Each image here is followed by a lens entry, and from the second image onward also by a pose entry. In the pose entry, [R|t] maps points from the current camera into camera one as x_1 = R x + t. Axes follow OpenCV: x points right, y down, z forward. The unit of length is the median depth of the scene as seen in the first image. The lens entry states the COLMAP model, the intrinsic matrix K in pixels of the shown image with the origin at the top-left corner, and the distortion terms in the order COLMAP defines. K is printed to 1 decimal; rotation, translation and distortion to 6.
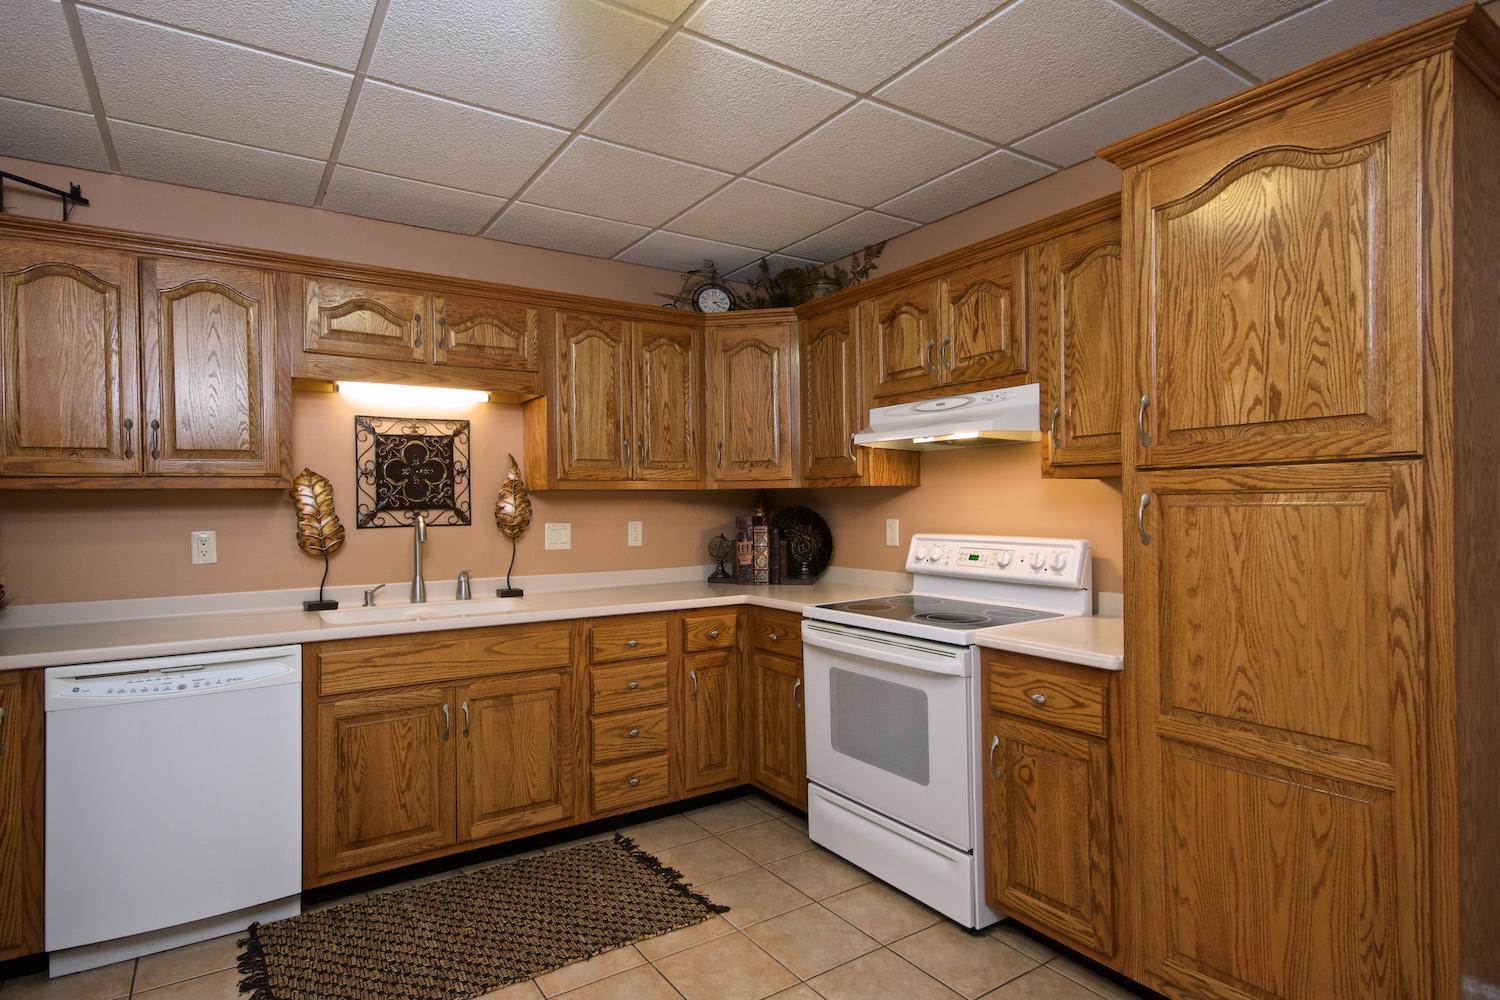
lens RADIAL K [[787.9, 0, 746.6], [0, 787.9, 509.2], [0, 0, 1]] dist [-0.000620, 0.000426]
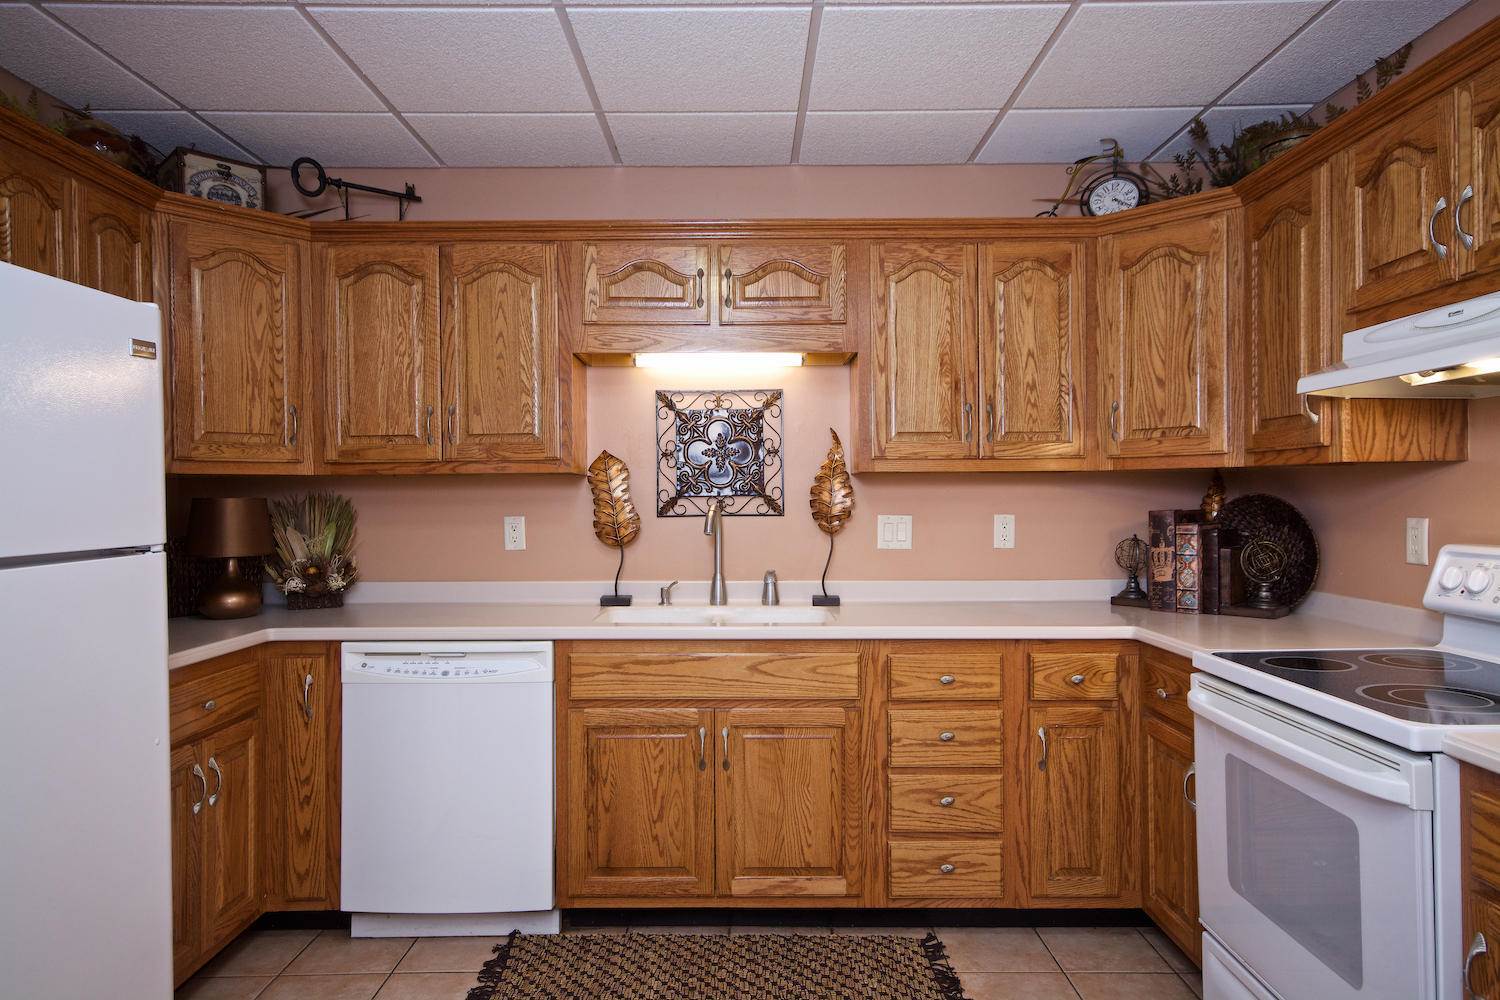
lens RADIAL K [[968.4, 0, 750.0], [0, 968.4, 500.0], [0, 0, 1]] dist [0.015996, 0.005142]
pose [[0.834493, 0.008355, -0.550956, 0.196822], [-0.007296, 0.999965, 0.004113, -0.000344], [0.550971, 0.000587, 0.834524, 0.137629]]
